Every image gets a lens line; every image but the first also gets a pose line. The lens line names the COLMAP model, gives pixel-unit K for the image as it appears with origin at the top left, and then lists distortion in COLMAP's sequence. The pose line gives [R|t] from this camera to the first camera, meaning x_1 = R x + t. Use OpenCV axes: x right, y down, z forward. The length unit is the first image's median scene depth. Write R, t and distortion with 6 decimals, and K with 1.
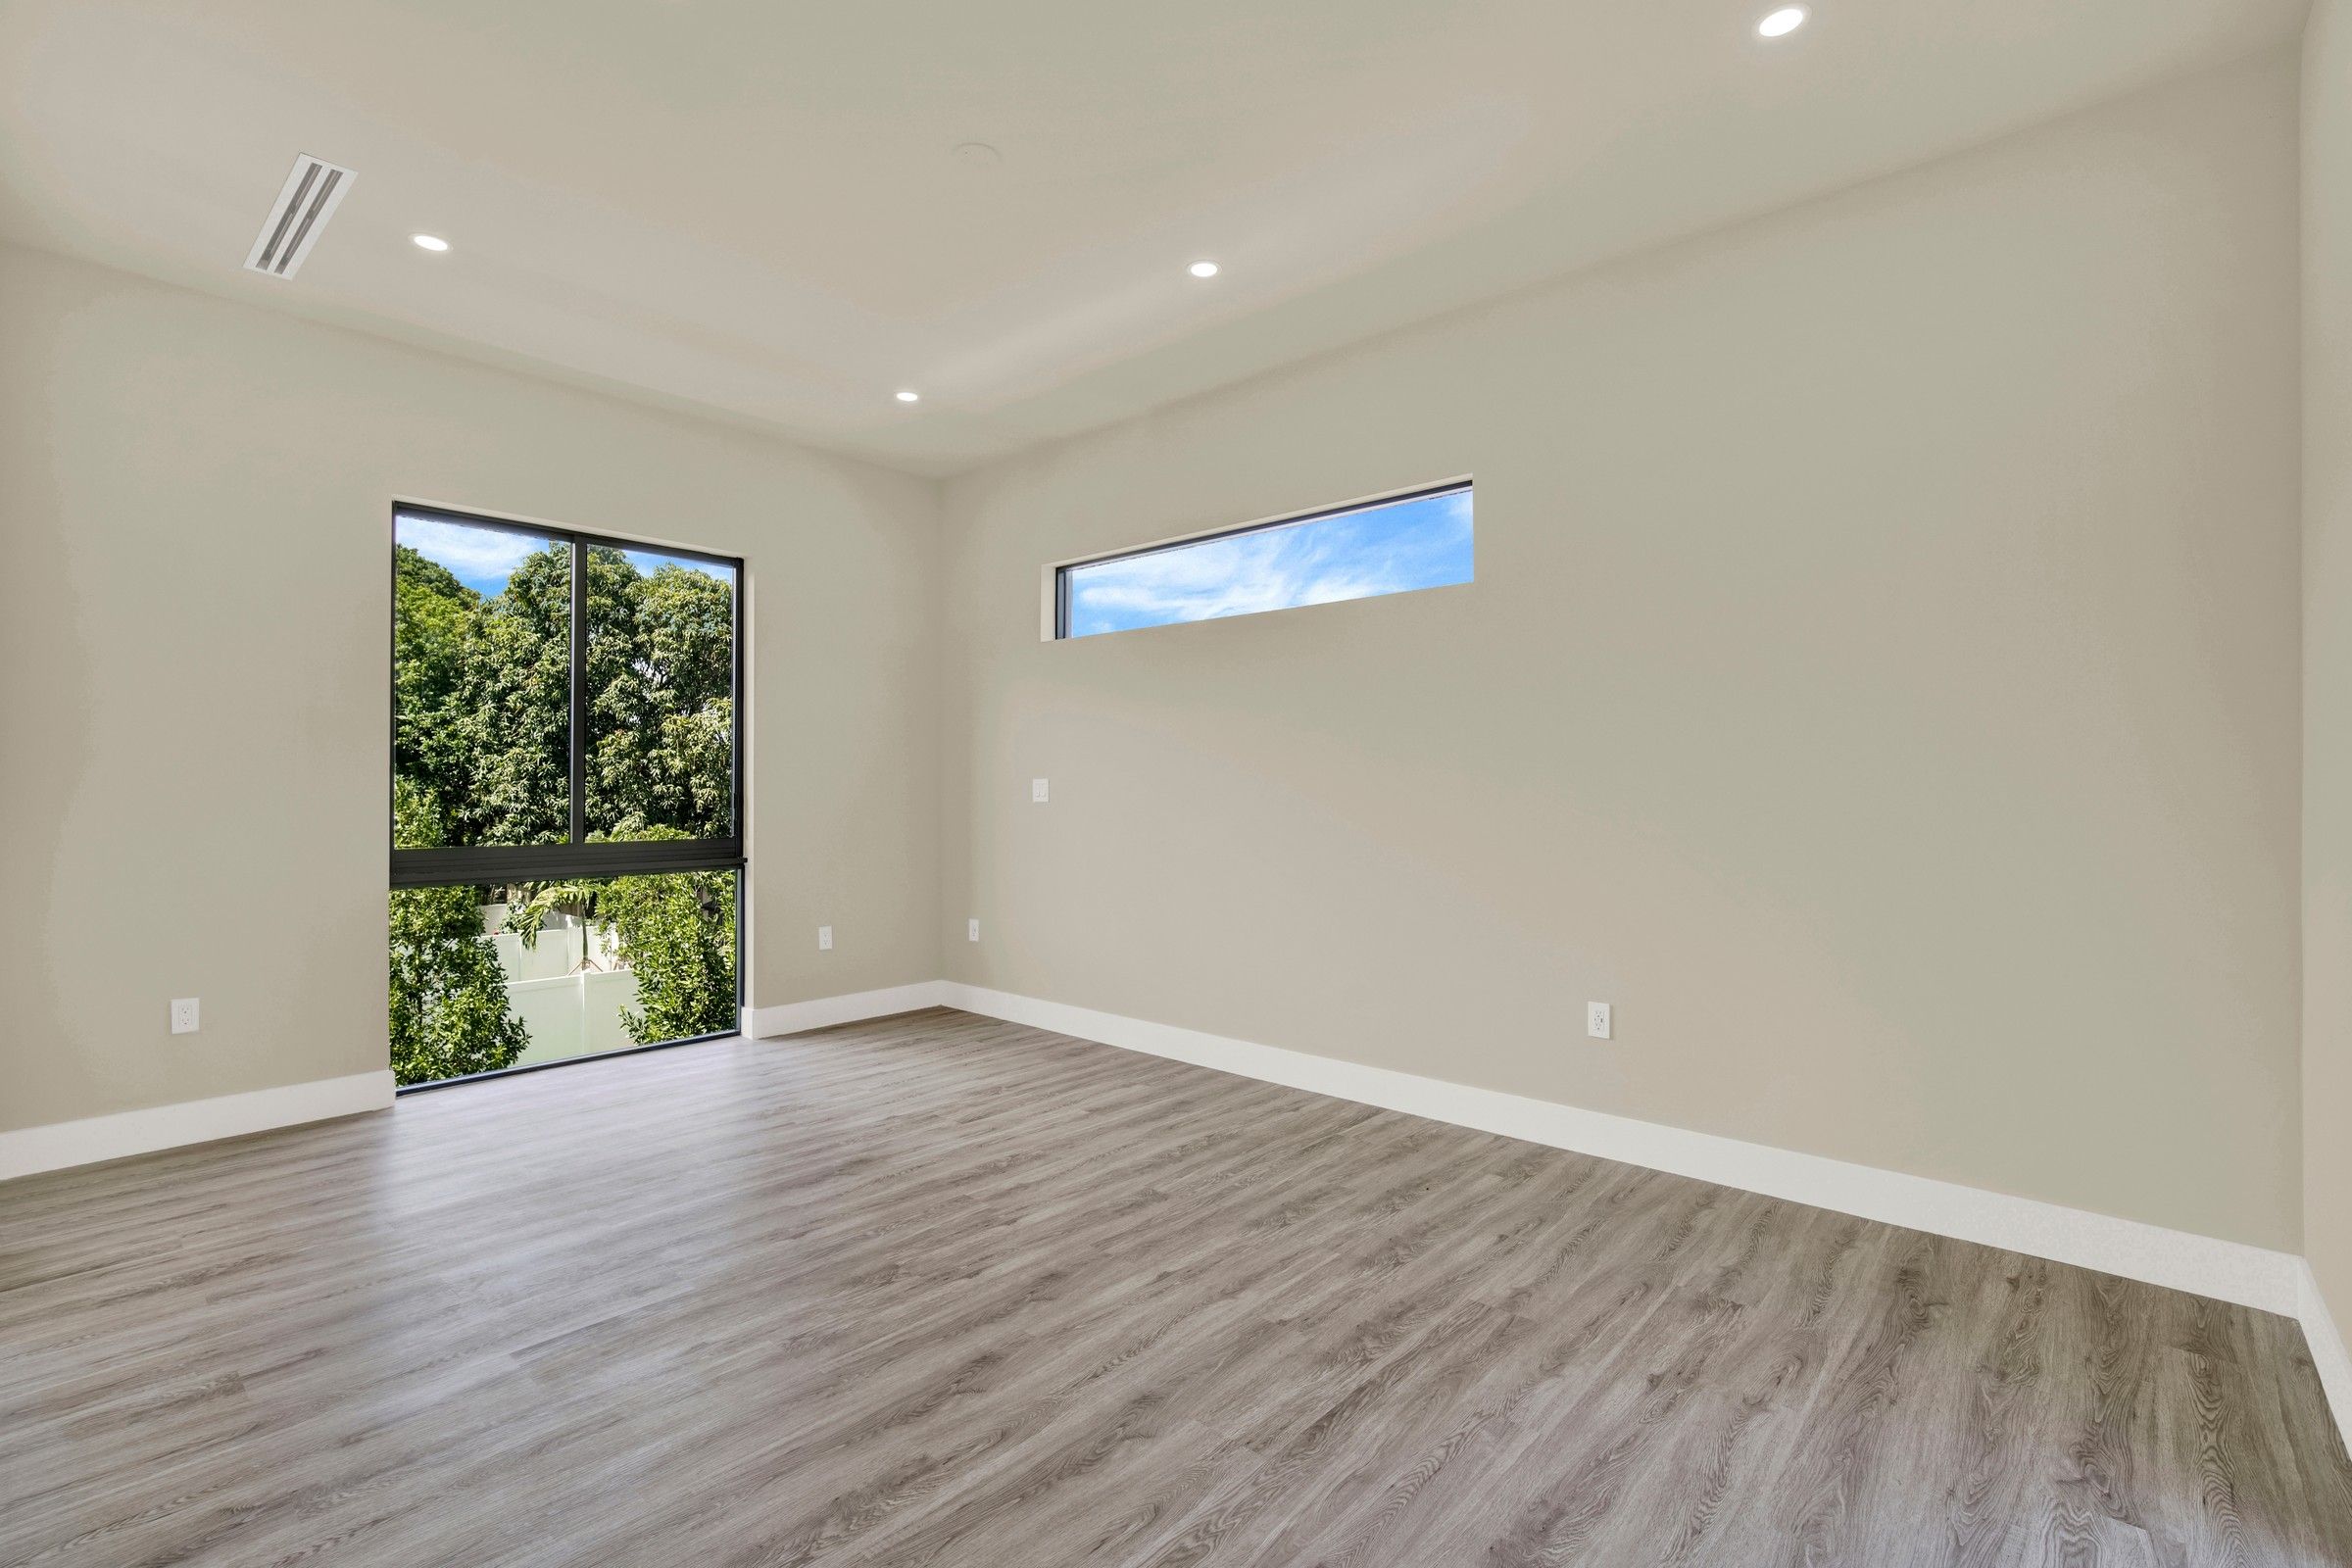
lens RADIAL K [[1042.7, 0, 1182.8], [0, 1042.7, 777.0], [0, 0, 1]] dist [-0.015720, 0.005856]
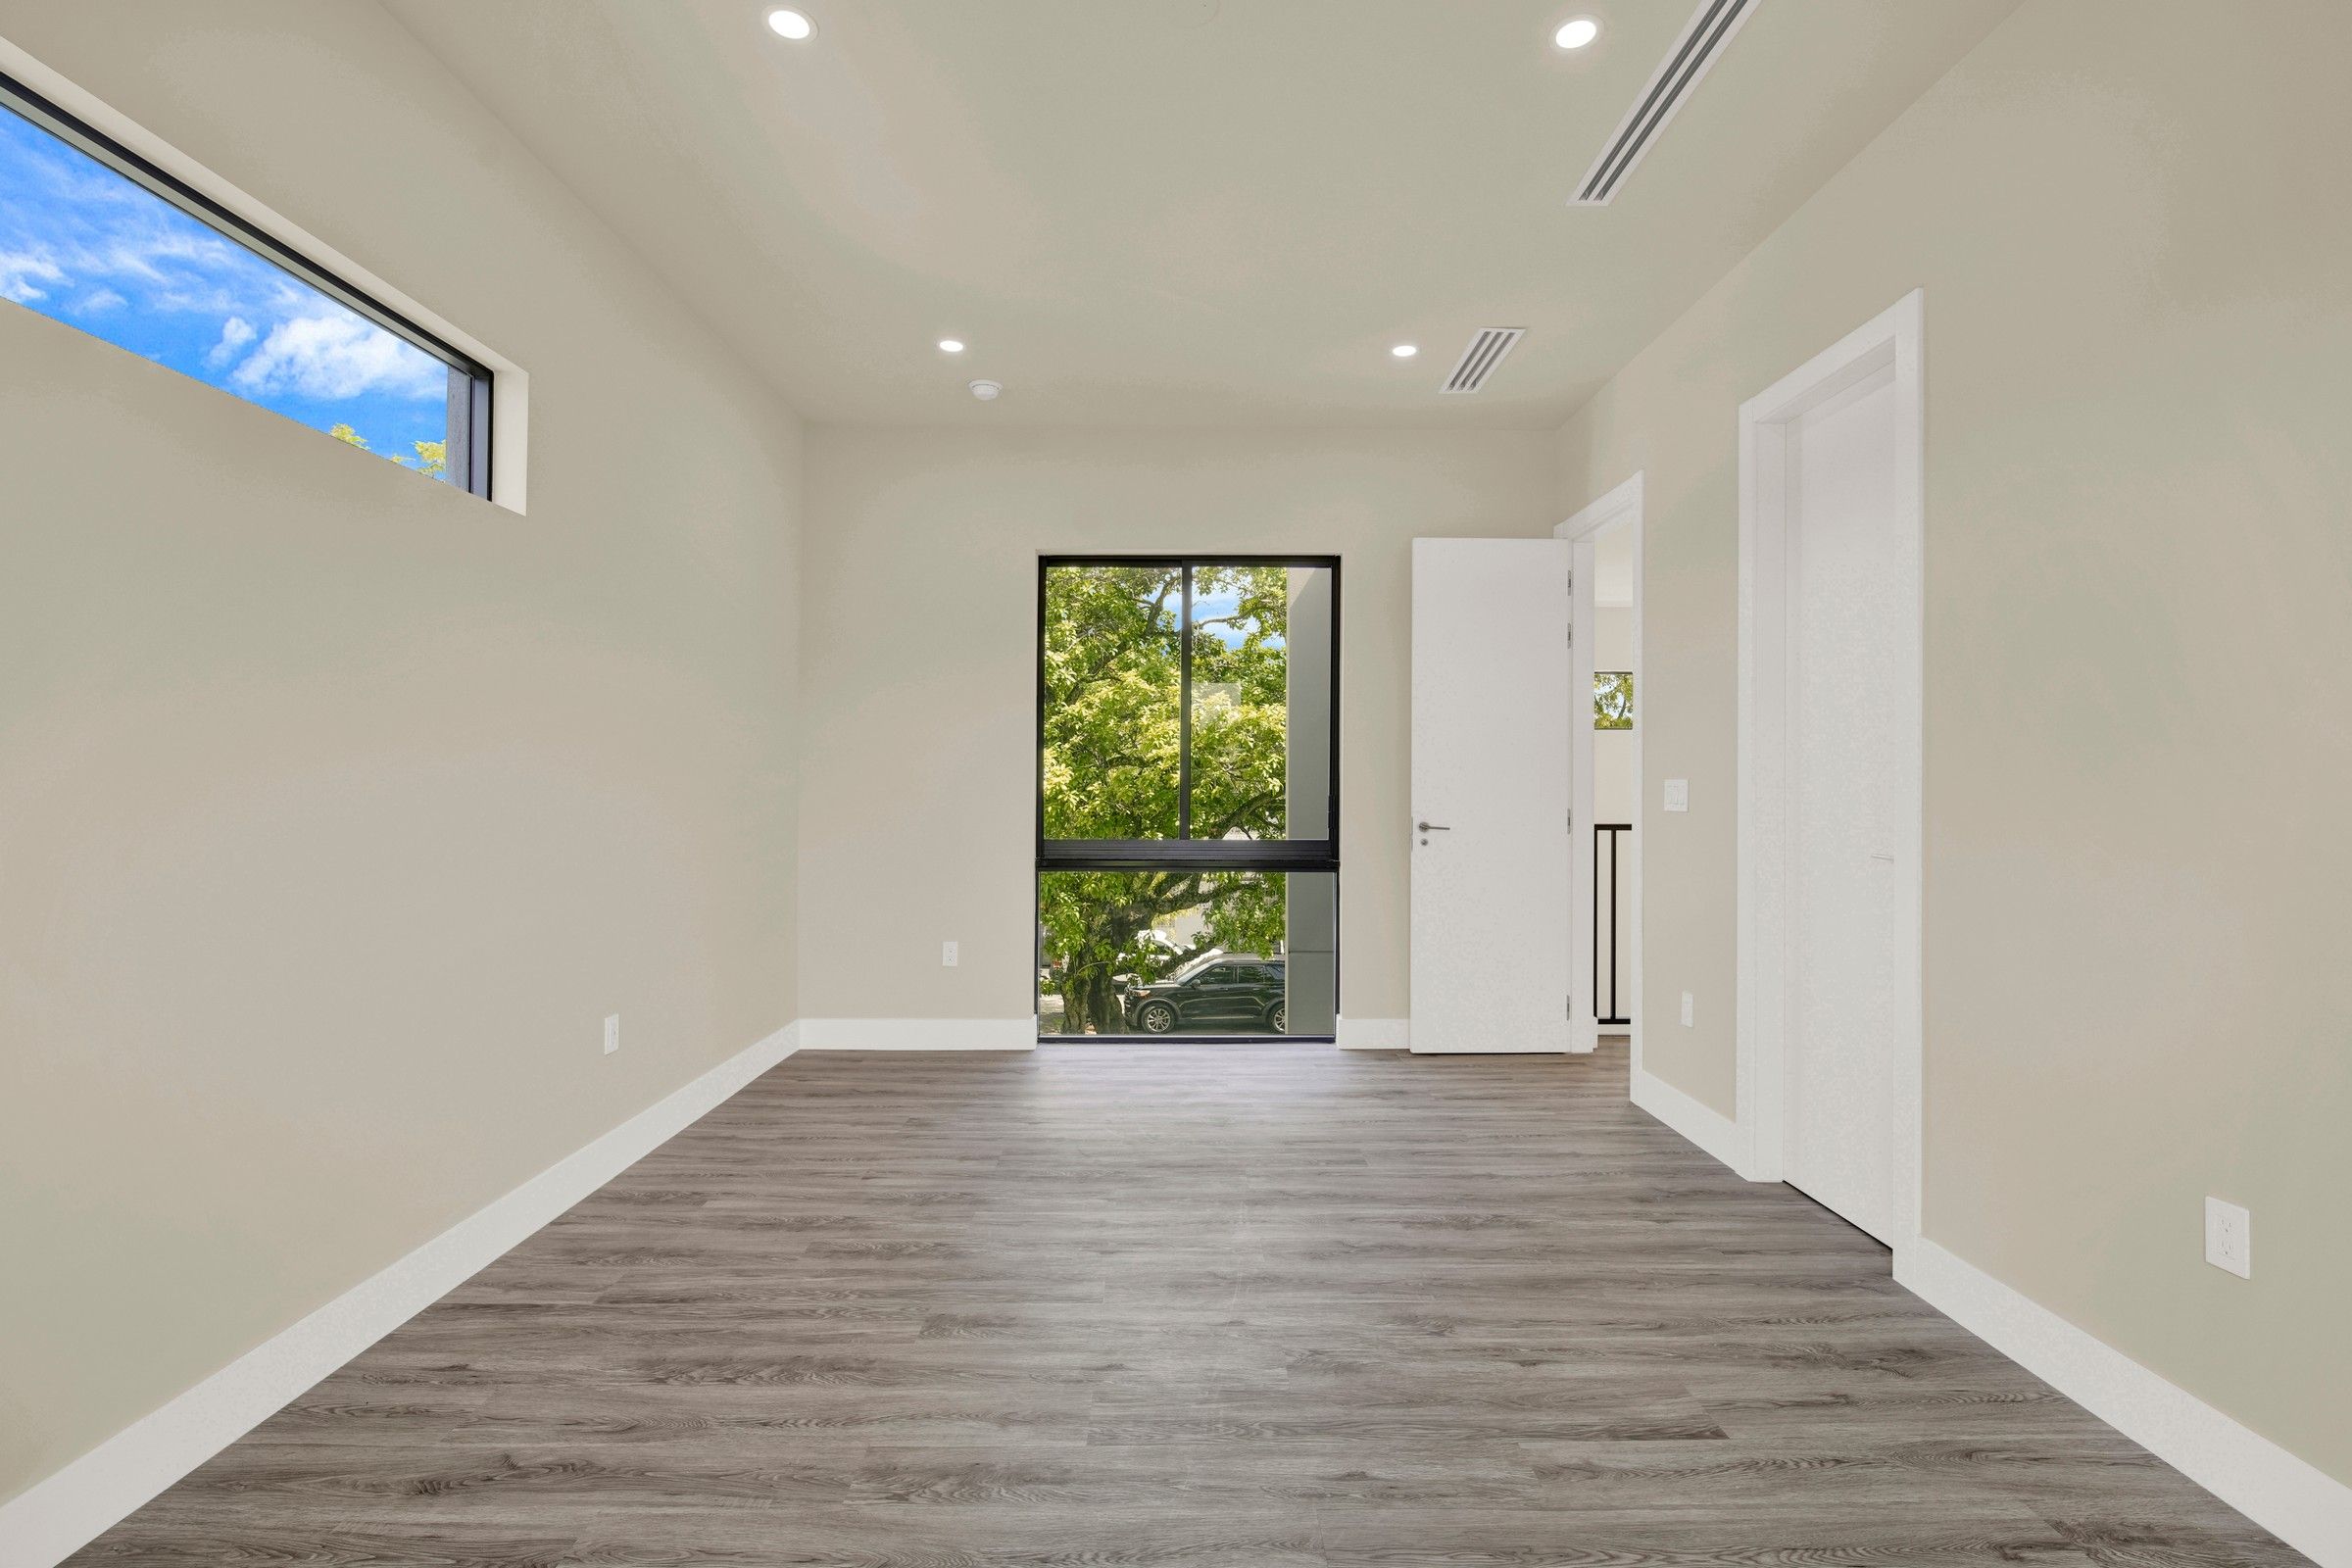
lens RADIAL K [[1053.7, 0, 1160.7], [0, 1053.7, 790.5], [0, 0, 1]] dist [-0.011255, 0.000626]
pose [[-0.654440, -0.003566, 0.756105, -0.730986], [-0.009653, 0.999947, -0.003639, 0.013972], [-0.756052, -0.009680, -0.654440, 1.419379]]
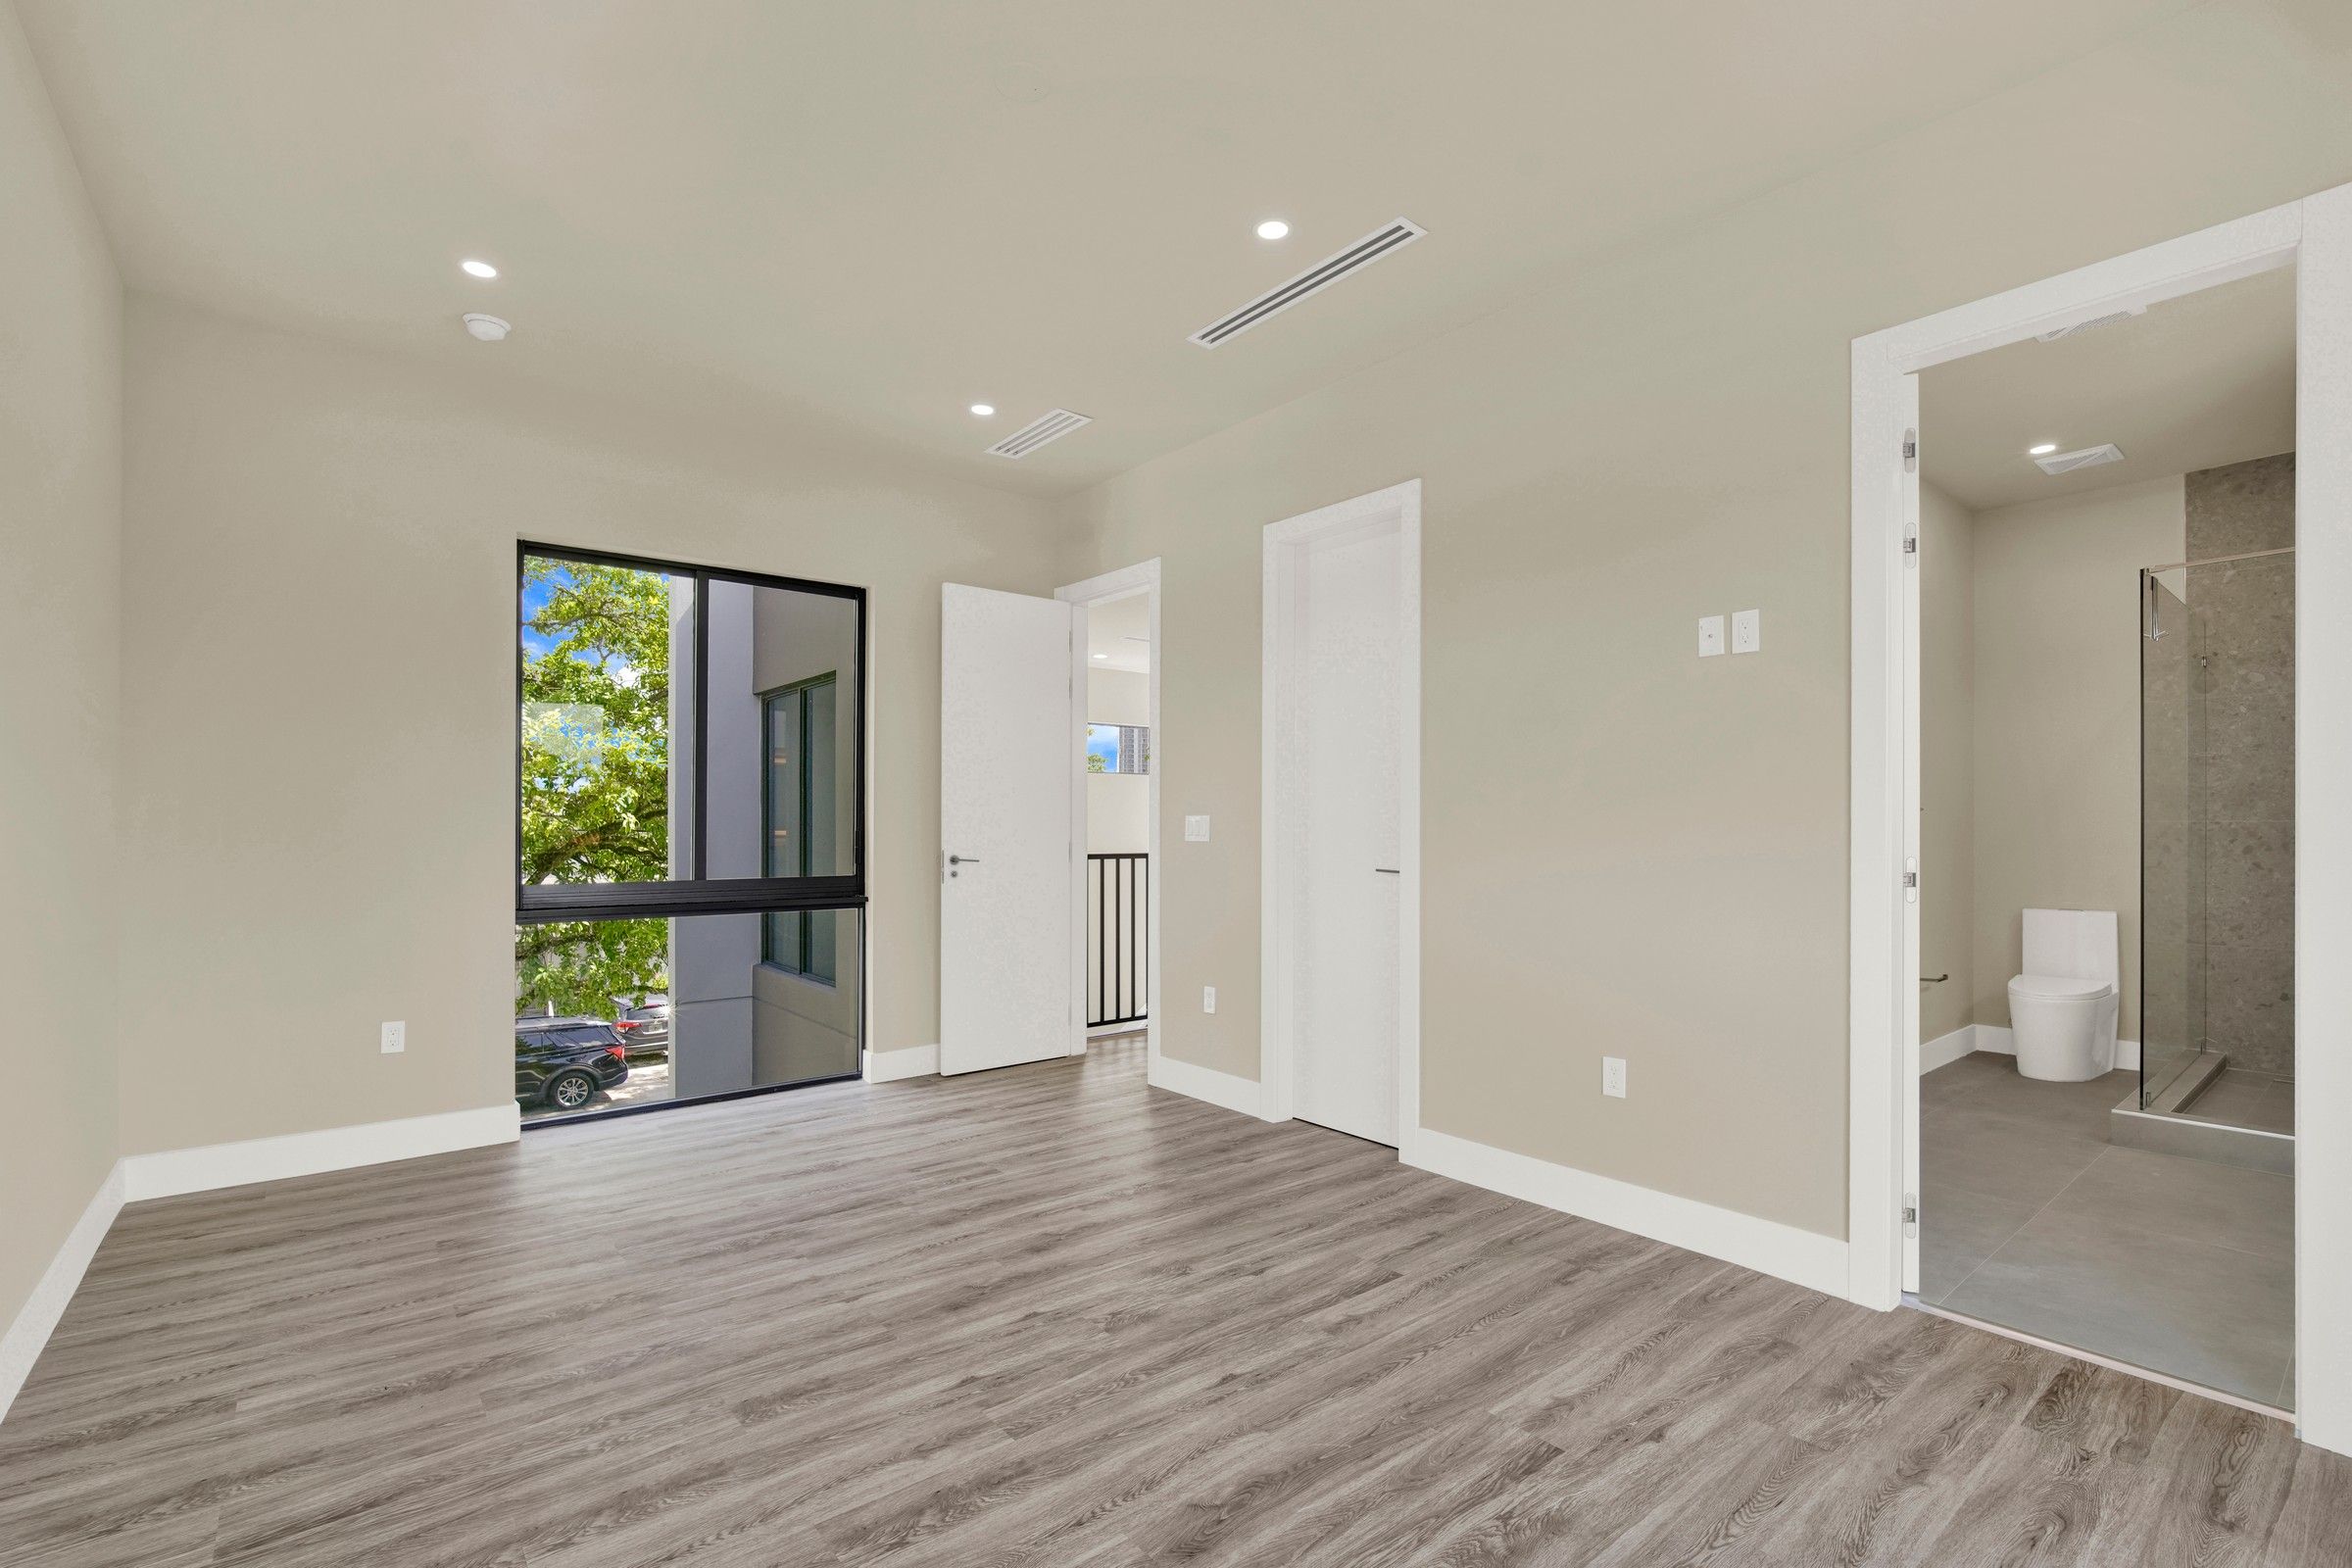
lens RADIAL K [[1082.1, 0, 1179.0], [0, 1082.1, 845.0], [0, 0, 1]] dist [-0.016511, 0.006383]
pose [[-0.985368, -0.004046, 0.170390, -0.439864], [-0.002447, 0.999951, 0.009594, 0.018258], [-0.170421, 0.009037, -0.985330, 1.699376]]
